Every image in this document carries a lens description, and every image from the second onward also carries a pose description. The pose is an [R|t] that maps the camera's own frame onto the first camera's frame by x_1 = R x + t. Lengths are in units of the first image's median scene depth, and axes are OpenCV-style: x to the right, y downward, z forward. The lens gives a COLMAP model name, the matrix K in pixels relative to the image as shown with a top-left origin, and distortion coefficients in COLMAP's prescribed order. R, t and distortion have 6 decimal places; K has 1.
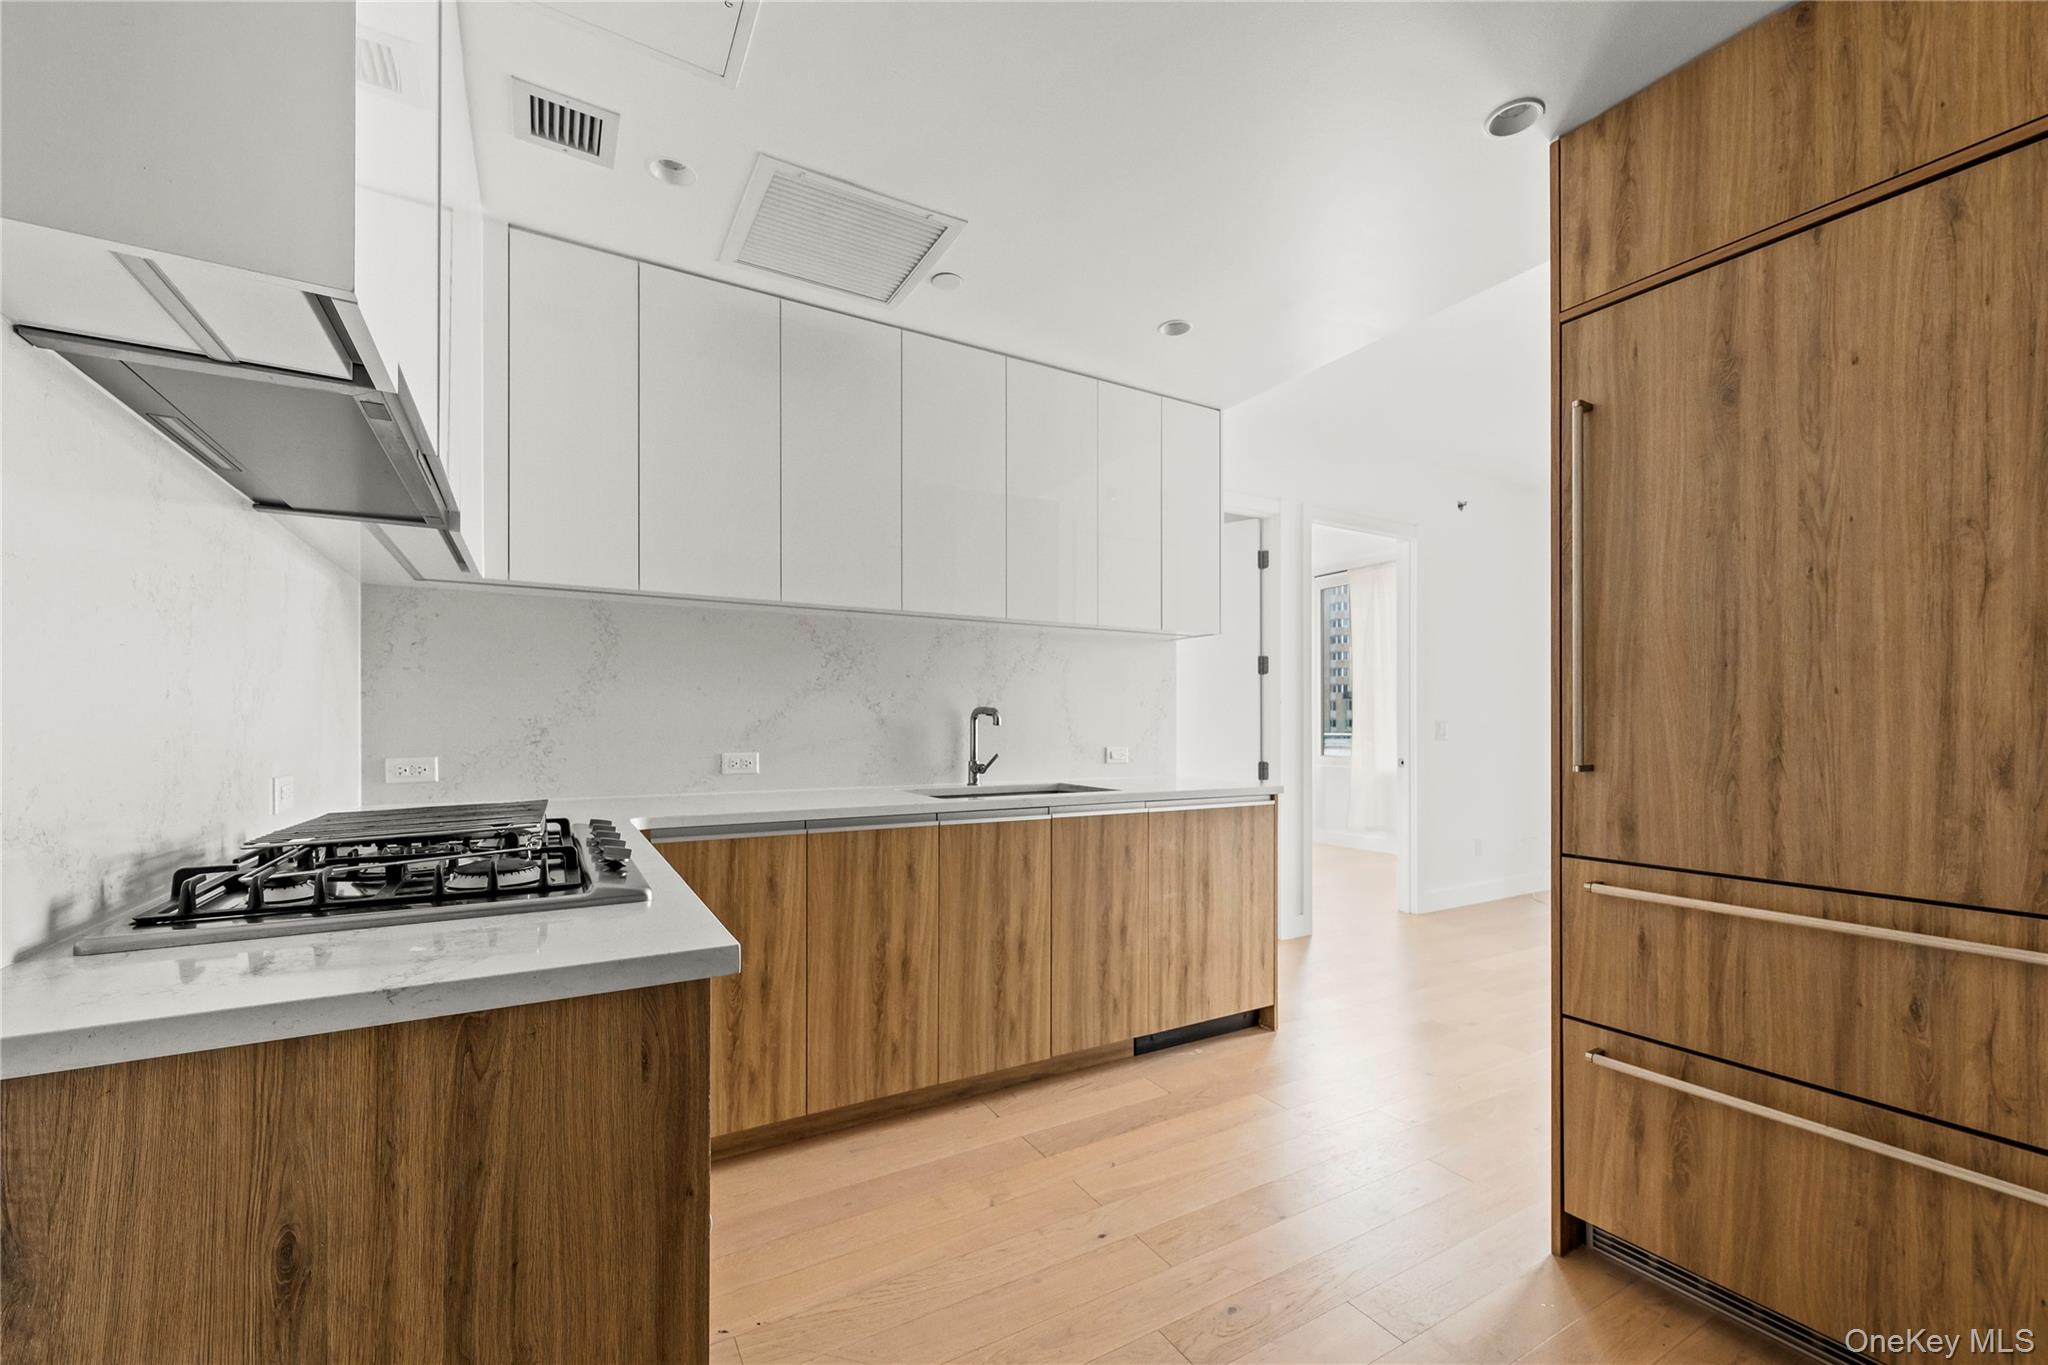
lens RADIAL K [[809.9, 0, 1002.6], [0, 809.9, 722.9], [0, 0, 1]] dist [0.001938, 0.000595]
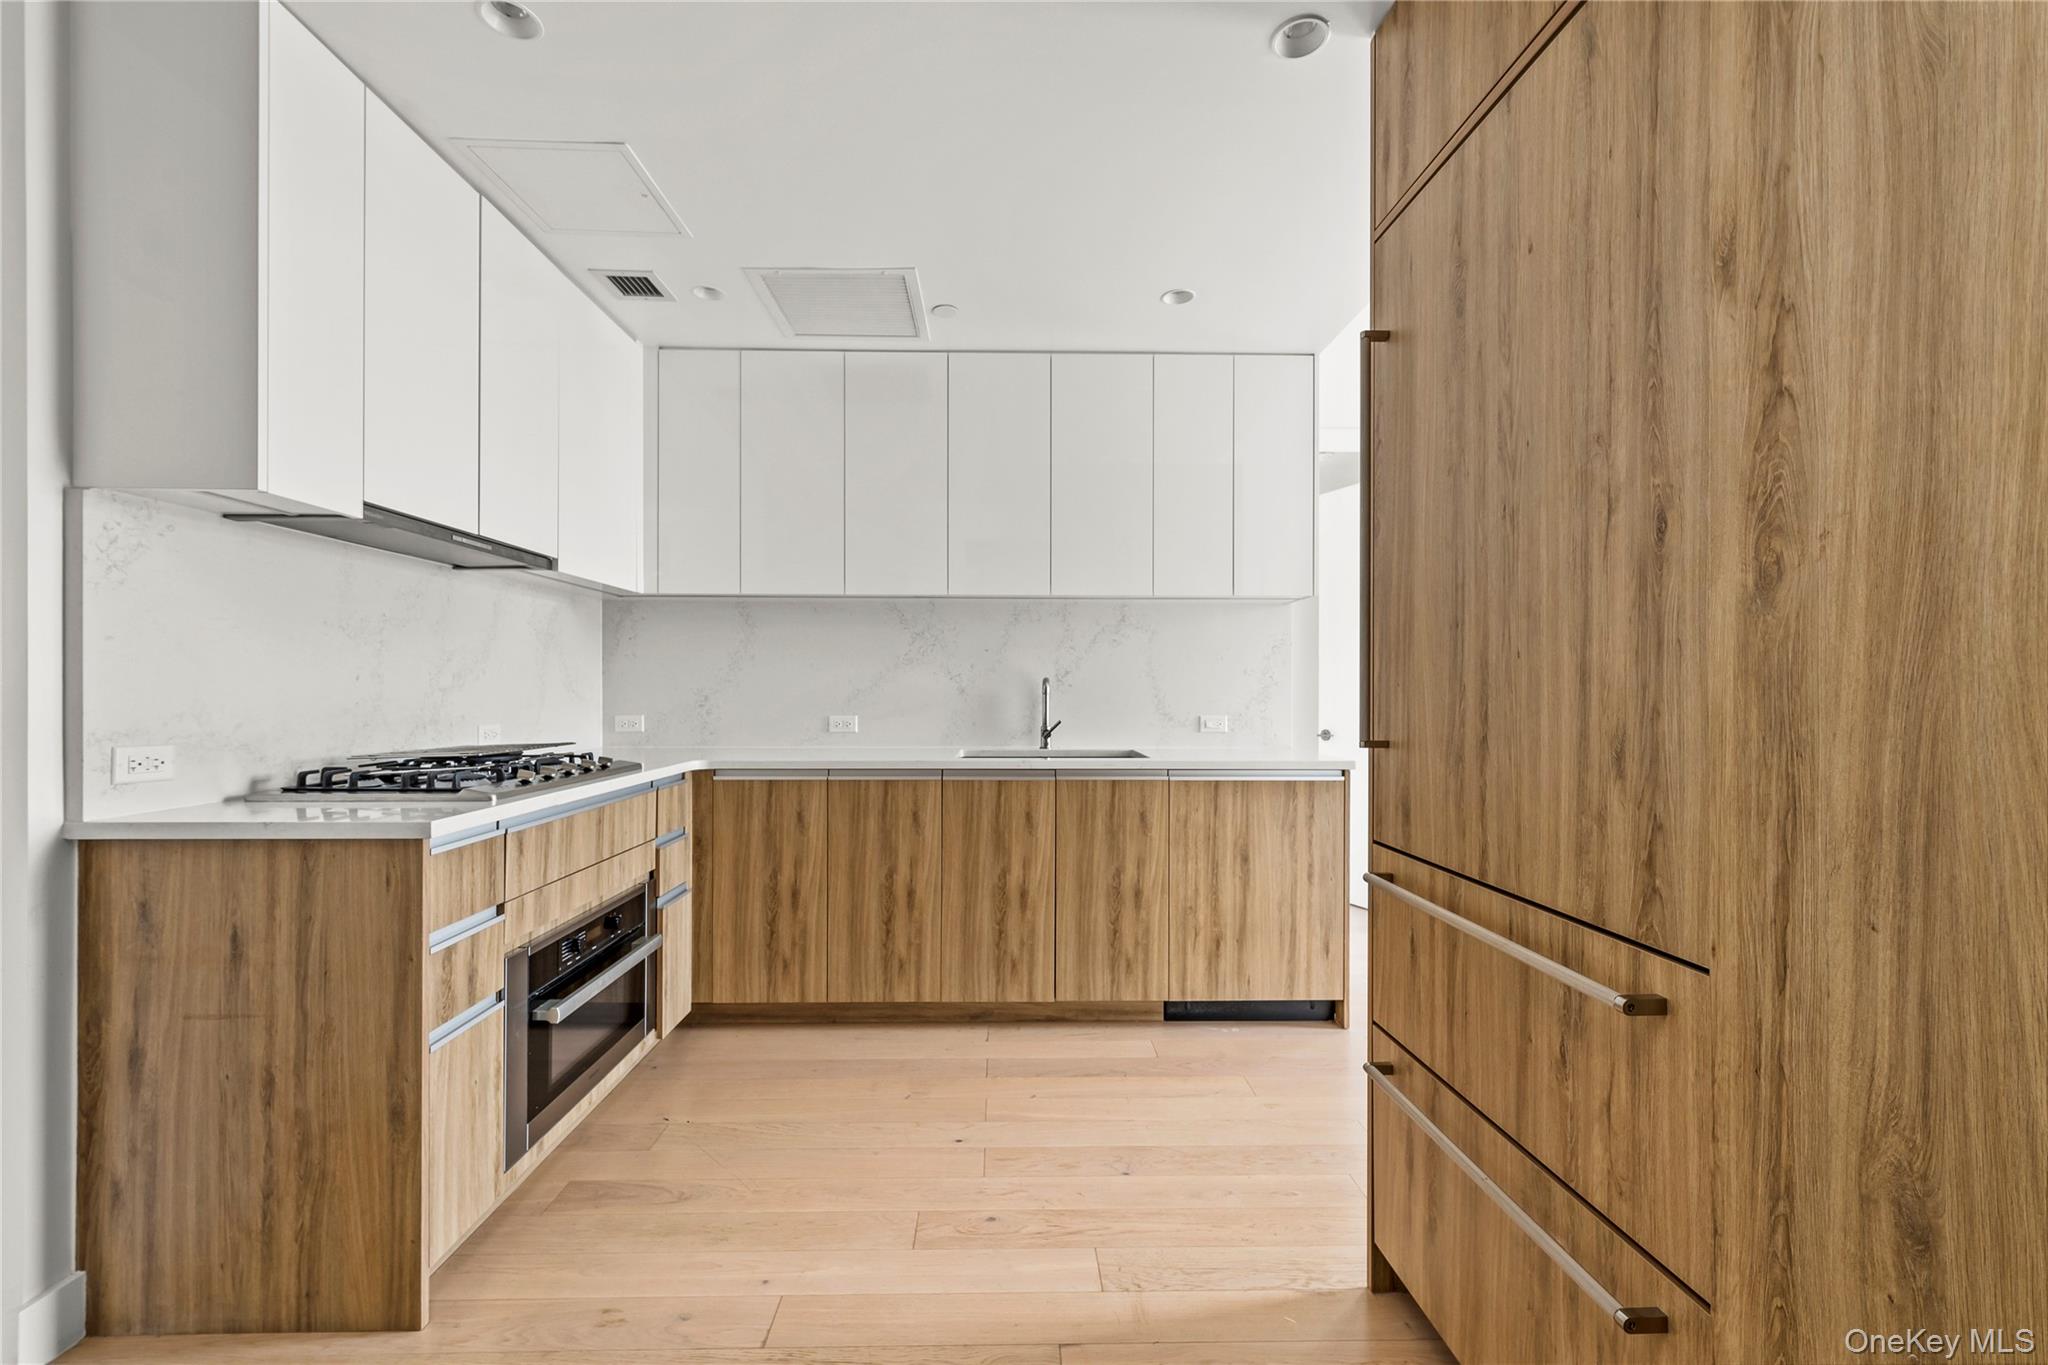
lens RADIAL K [[814.2, 0, 1019.5], [0, 814.2, 693.2], [0, 0, 1]] dist [0.001225, -0.000078]
pose [[0.880891, 0.001077, -0.473318, 0.604507], [0.000848, 0.999992, 0.003855, -0.002909], [0.473318, -0.003798, 0.880883, 0.023667]]
